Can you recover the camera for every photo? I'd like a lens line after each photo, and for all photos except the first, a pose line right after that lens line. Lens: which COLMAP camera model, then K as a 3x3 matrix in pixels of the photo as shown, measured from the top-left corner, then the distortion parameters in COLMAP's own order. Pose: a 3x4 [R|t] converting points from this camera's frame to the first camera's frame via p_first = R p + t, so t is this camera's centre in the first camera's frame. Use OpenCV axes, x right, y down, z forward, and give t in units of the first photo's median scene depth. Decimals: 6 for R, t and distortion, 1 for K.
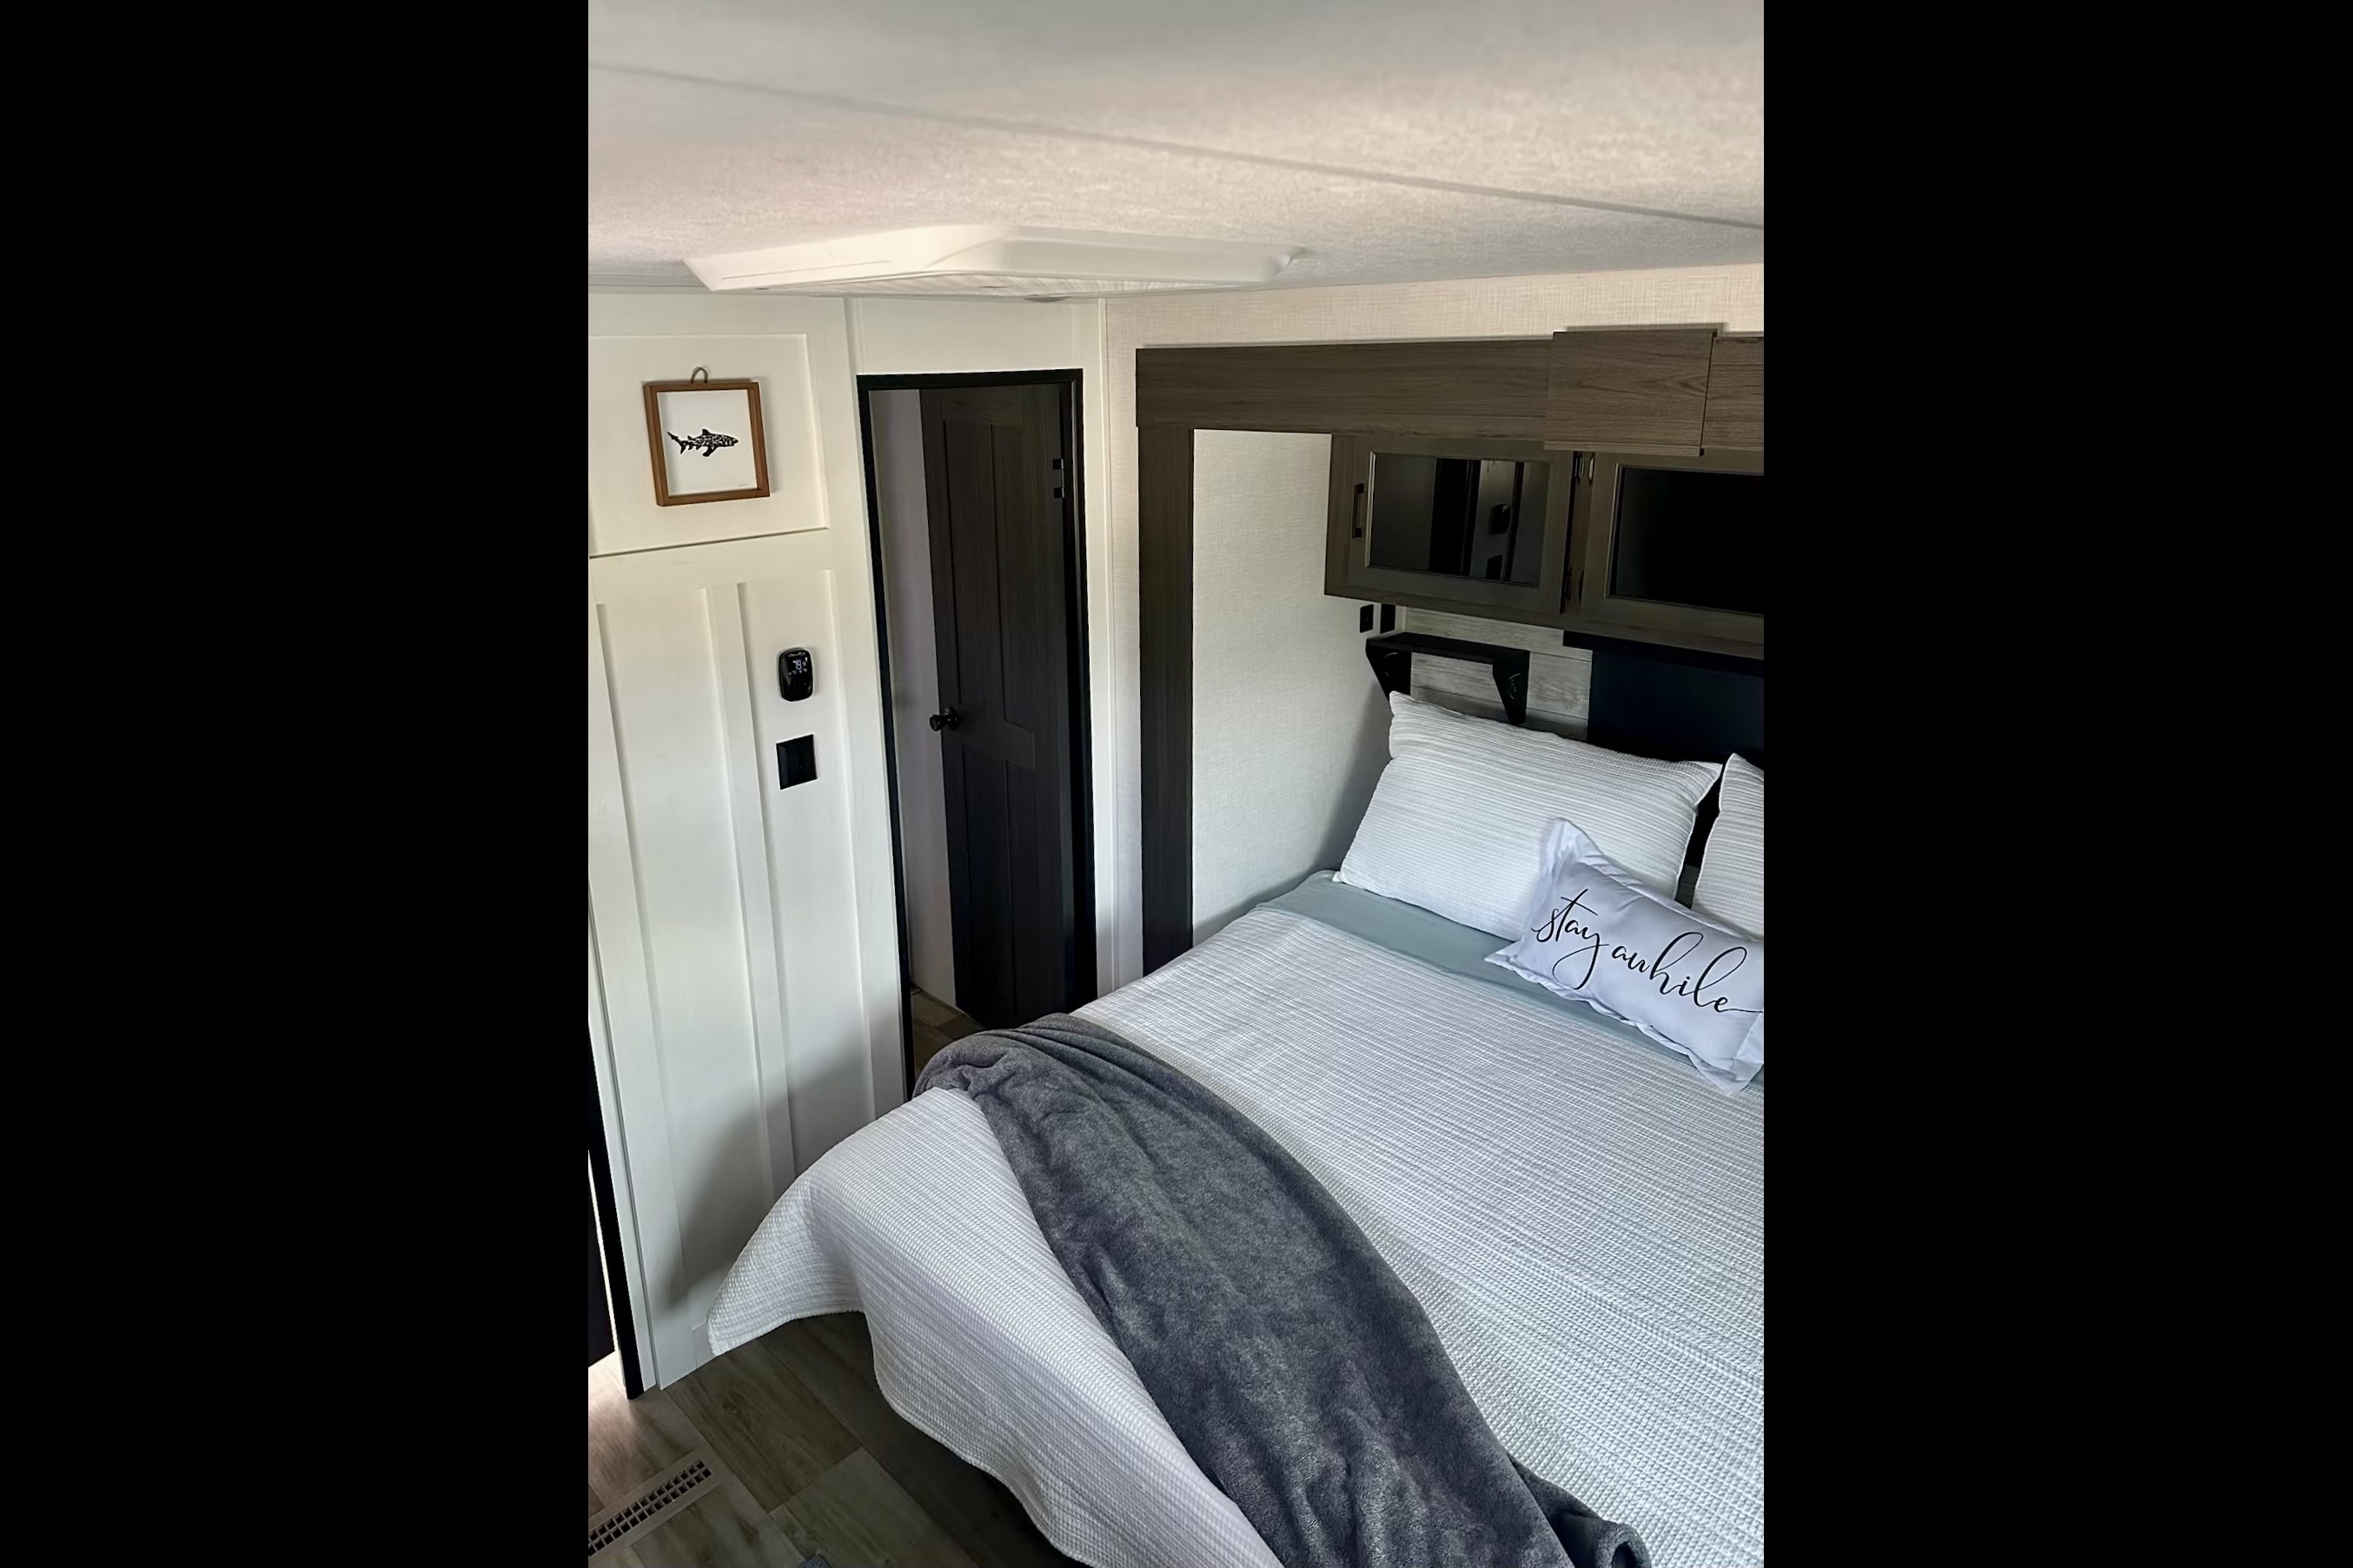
lens RADIAL K [[1235.9, 0, 1176.4], [0, 1235.9, 686.4], [0, 0, 1]] dist [0.046889, -0.076969]
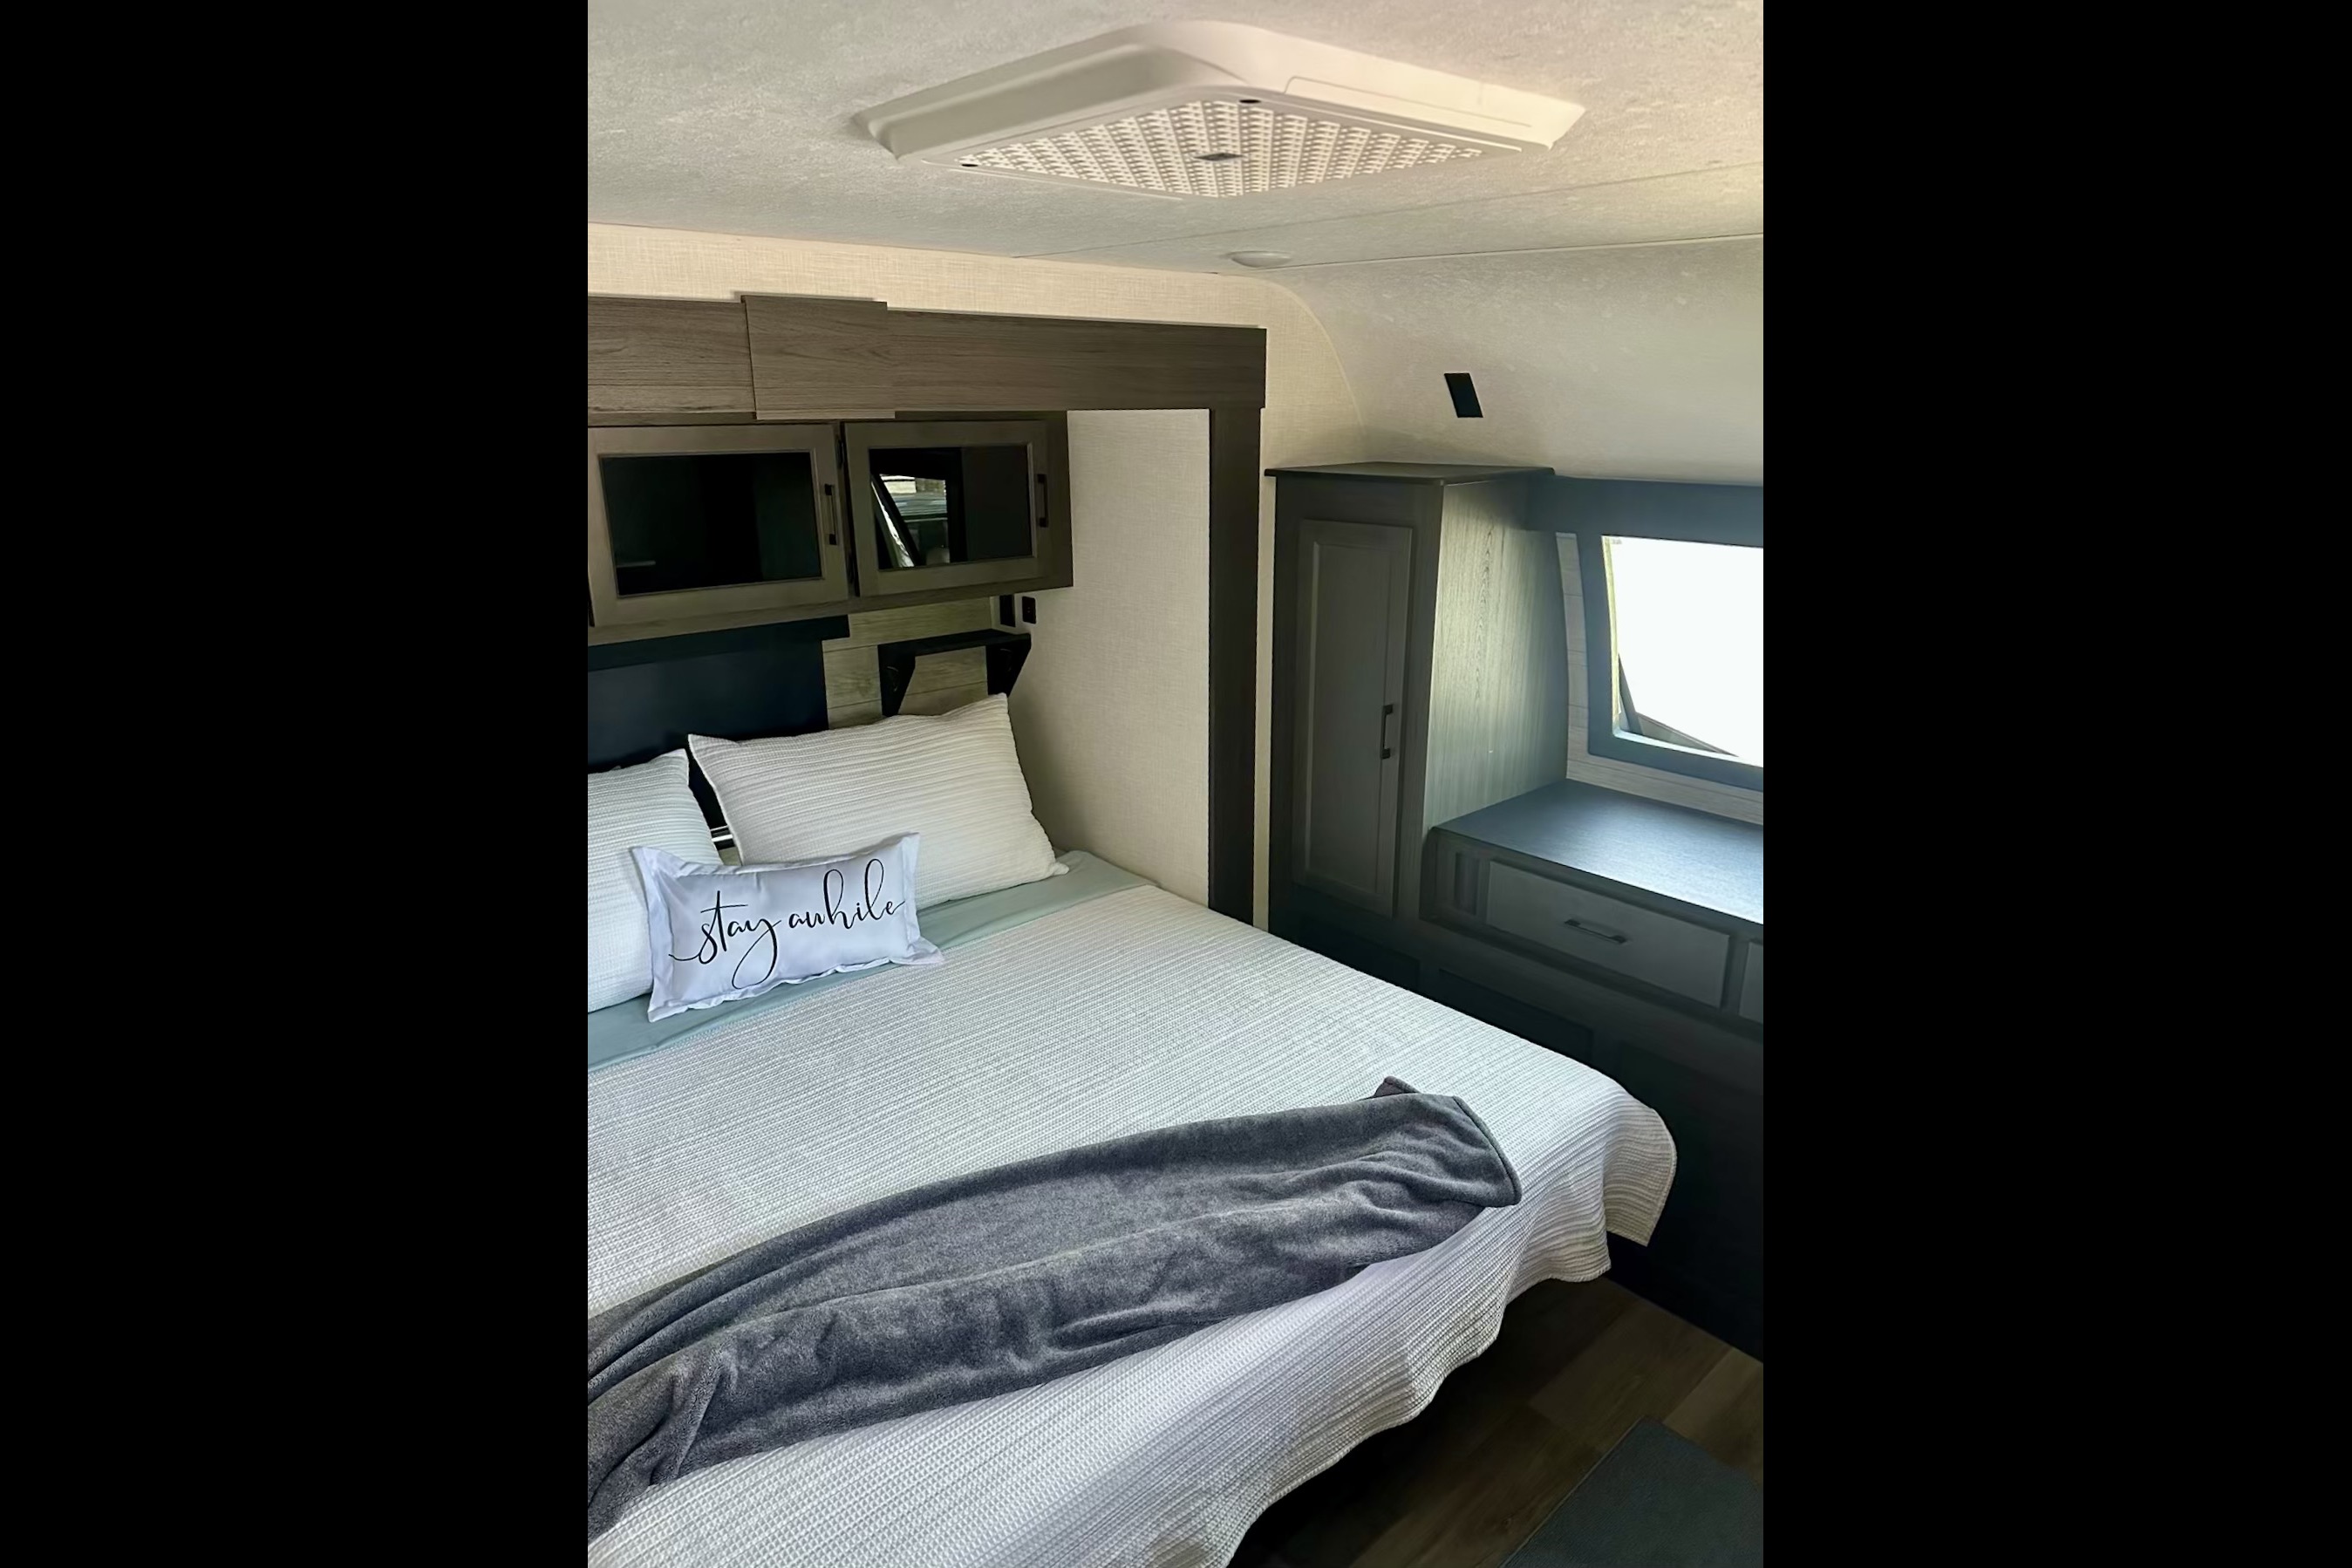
lens RADIAL K [[1183.1, 0, 1173.7], [0, 1183.1, 772.7], [0, 0, 1]] dist [0.044456, -0.065664]
pose [[0.097570, -0.295631, 0.950307, -0.532783], [0.264354, 0.928260, 0.261630, -0.079332], [-0.959478, 0.225690, 0.168722, 0.505132]]
